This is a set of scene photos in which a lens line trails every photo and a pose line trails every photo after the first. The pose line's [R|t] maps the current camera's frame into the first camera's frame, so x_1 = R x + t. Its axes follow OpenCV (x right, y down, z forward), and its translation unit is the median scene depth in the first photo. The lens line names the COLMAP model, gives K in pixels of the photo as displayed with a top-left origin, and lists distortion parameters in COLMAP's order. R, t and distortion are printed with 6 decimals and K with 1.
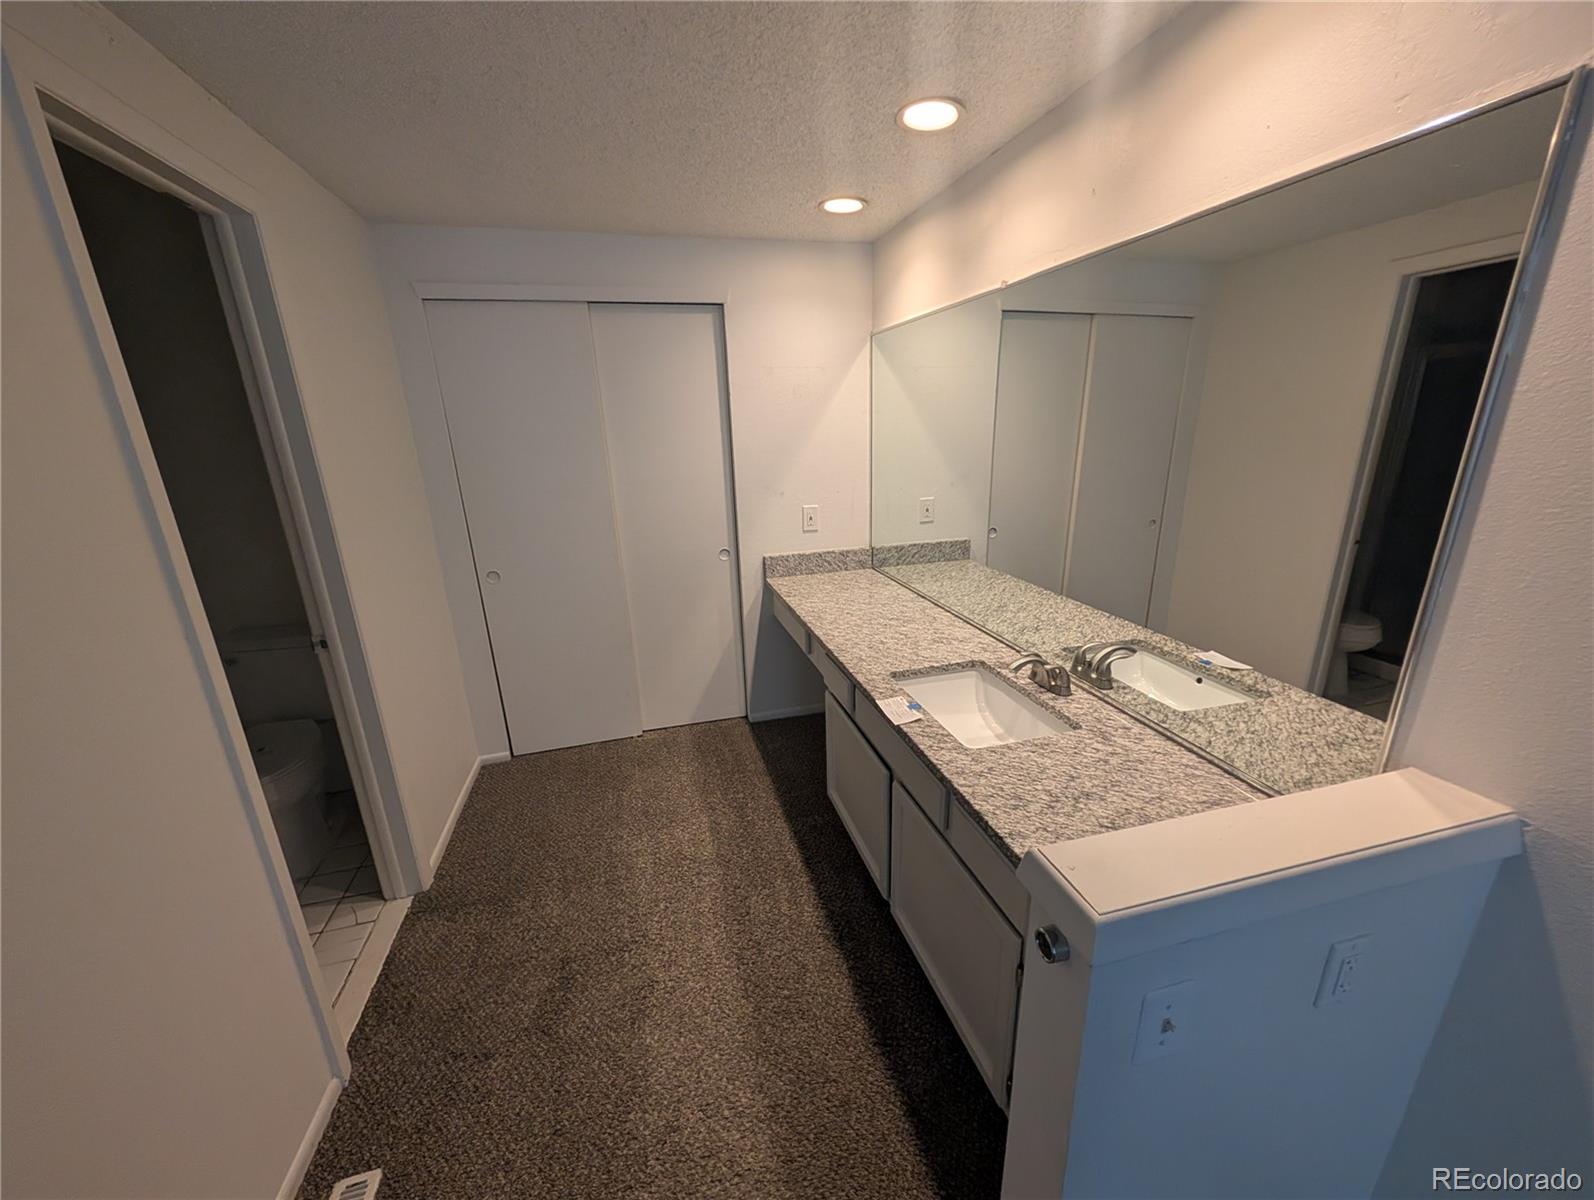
lens RADIAL K [[592.3, 0, 801.5], [0, 592.3, 599.9], [0, 0, 1]] dist [0.000161, -0.000117]
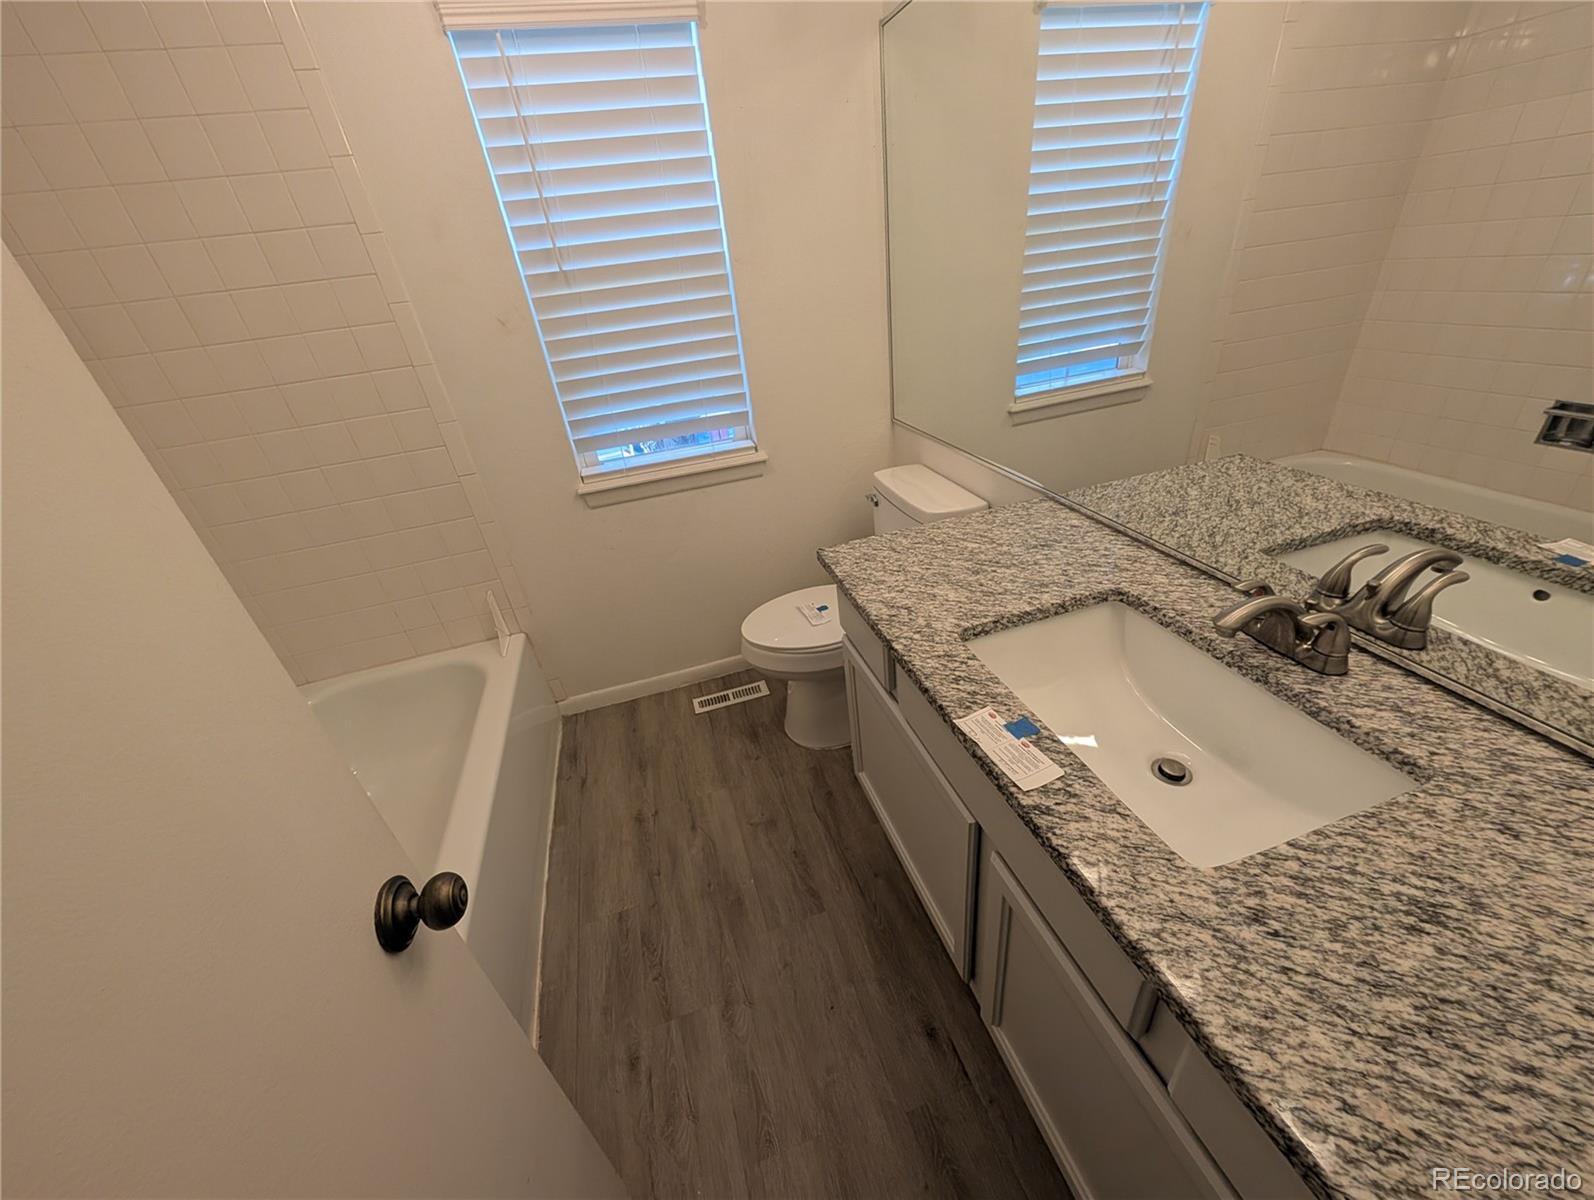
lens RADIAL K [[592.3, 0, 801.5], [0, 592.3, 599.9], [0, 0, 1]] dist [0.000161, -0.000117]
pose [[0.995534, -0.088552, -0.032717, 0.024595], [0.093848, 0.965861, 0.241463, -0.056372], [0.010218, -0.243455, 0.969858, 0.512845]]
